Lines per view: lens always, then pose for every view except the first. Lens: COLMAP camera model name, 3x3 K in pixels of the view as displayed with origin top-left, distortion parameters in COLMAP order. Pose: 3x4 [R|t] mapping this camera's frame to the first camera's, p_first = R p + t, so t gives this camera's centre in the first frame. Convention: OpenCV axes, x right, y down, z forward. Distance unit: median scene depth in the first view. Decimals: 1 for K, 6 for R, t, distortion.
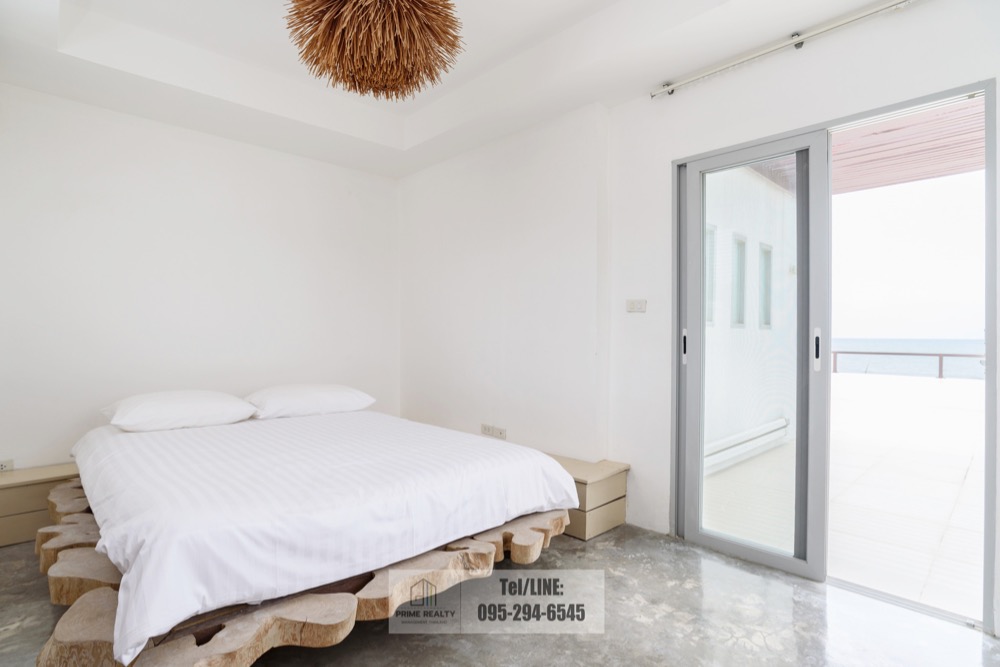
lens RADIAL K [[507.0, 0, 500.0], [0, 507.0, 333.5], [0, 0, 1]] dist [-0.010624, 0.001864]
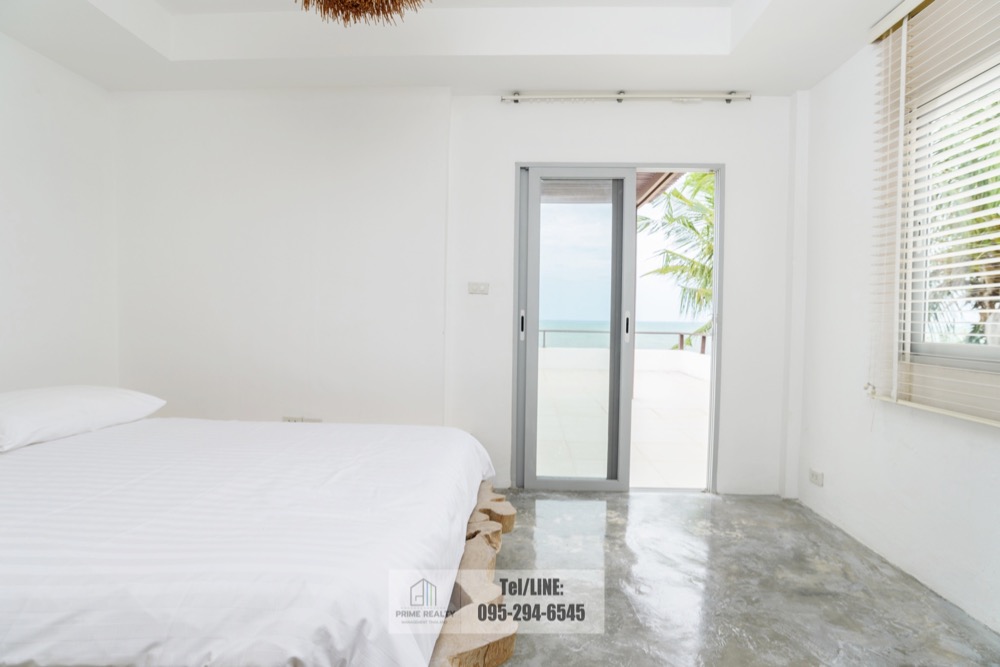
lens RADIAL K [[507.0, 0, 500.0], [0, 507.0, 333.5], [0, 0, 1]] dist [-0.010624, 0.001864]
pose [[0.717994, -0.012155, 0.695943, -0.495795], [-0.009832, 0.999571, 0.027602, 0.013164], [-0.695980, -0.026660, 0.717566, 0.201031]]
